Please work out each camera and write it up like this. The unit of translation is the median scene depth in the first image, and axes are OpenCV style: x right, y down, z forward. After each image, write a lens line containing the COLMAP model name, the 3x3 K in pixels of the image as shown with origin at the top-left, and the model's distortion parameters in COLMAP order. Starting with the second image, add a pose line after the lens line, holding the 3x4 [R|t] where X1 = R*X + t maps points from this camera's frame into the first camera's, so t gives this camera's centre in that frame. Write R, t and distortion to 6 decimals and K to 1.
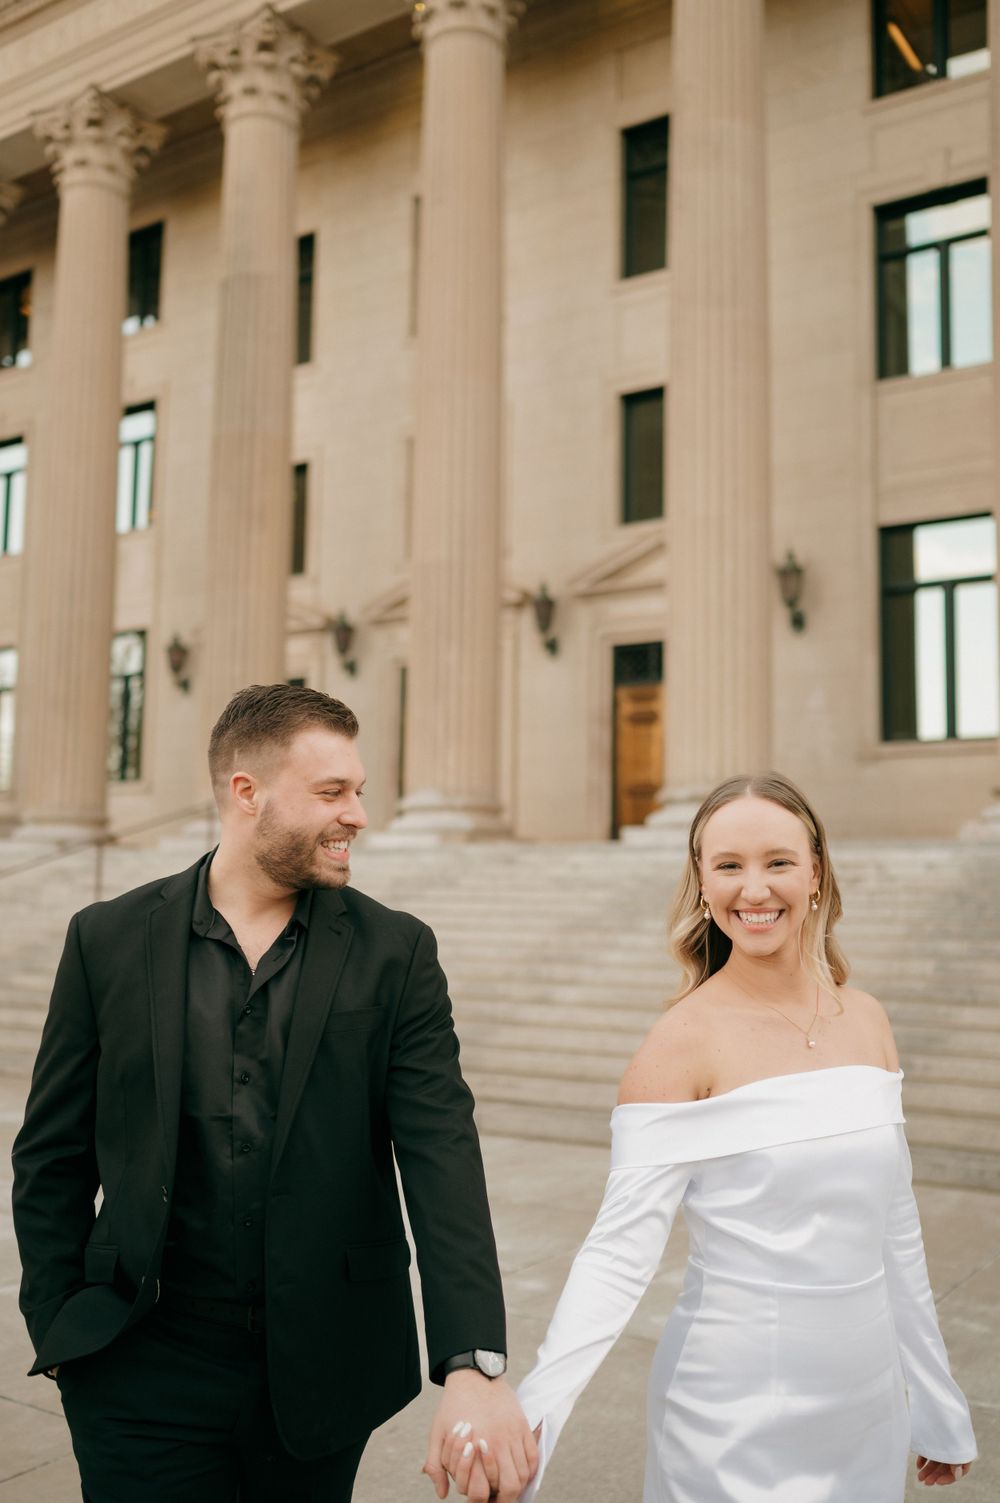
lens RADIAL K [[1446.3, 0, 500.0], [0, 1446.3, 751.5], [0, 0, 1]] dist [0.001889, -0.001555]
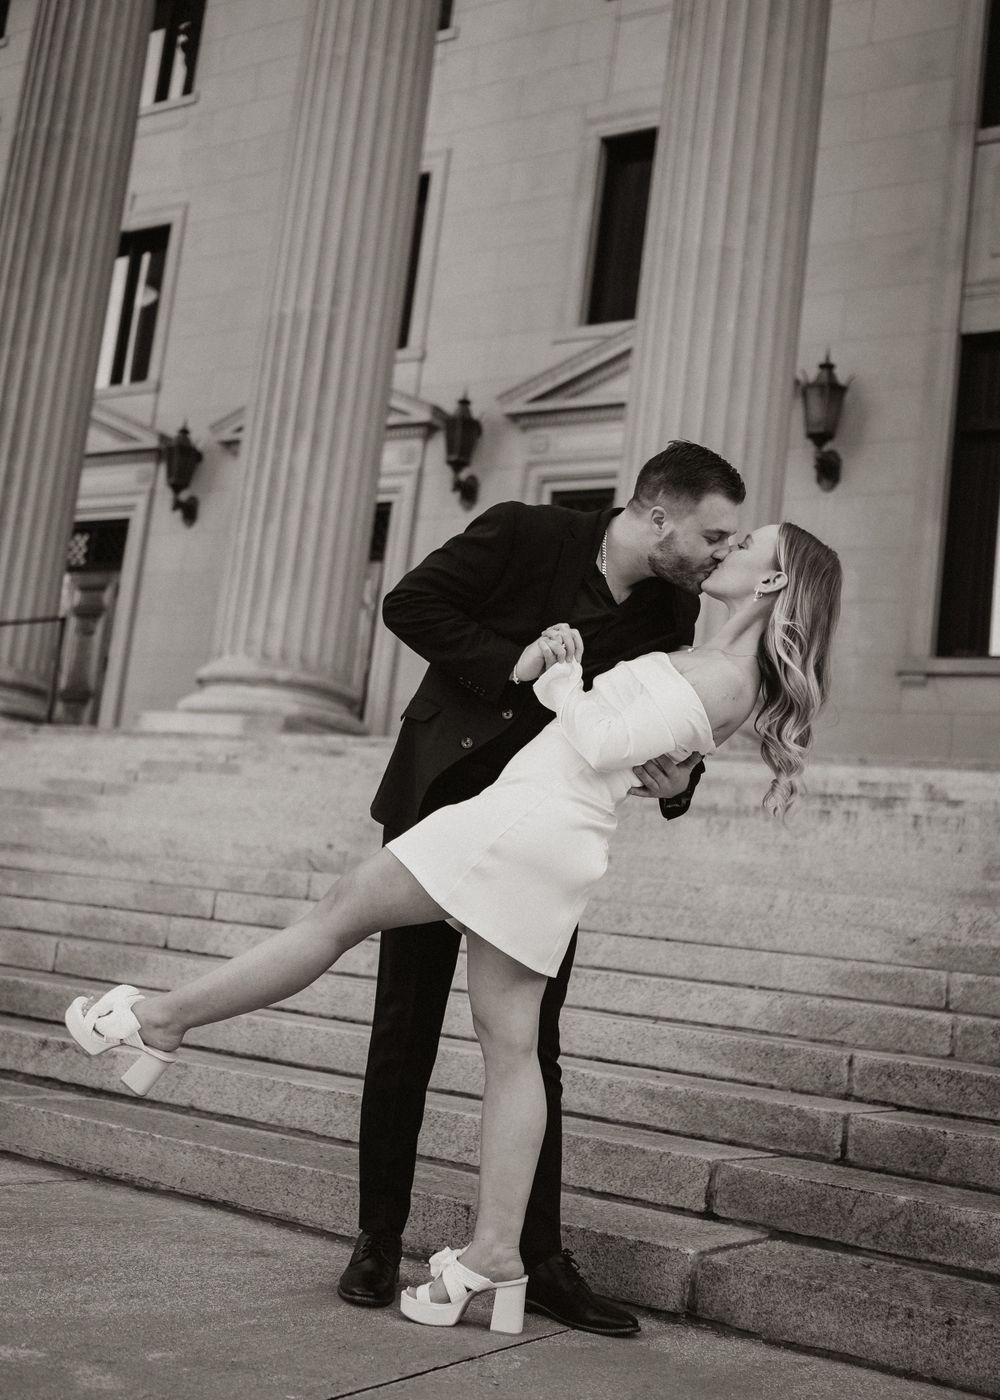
lens RADIAL K [[1559.2, 0, 500.0], [0, 1559.2, 700.0], [0, 0, 1]] dist [-0.000721, -0.000627]
pose [[0.993588, 0.113034, 0.002591, 0.067456], [-0.112583, 0.991214, -0.069423, 0.083151], [-0.010415, 0.068686, 0.997584, 0.298567]]
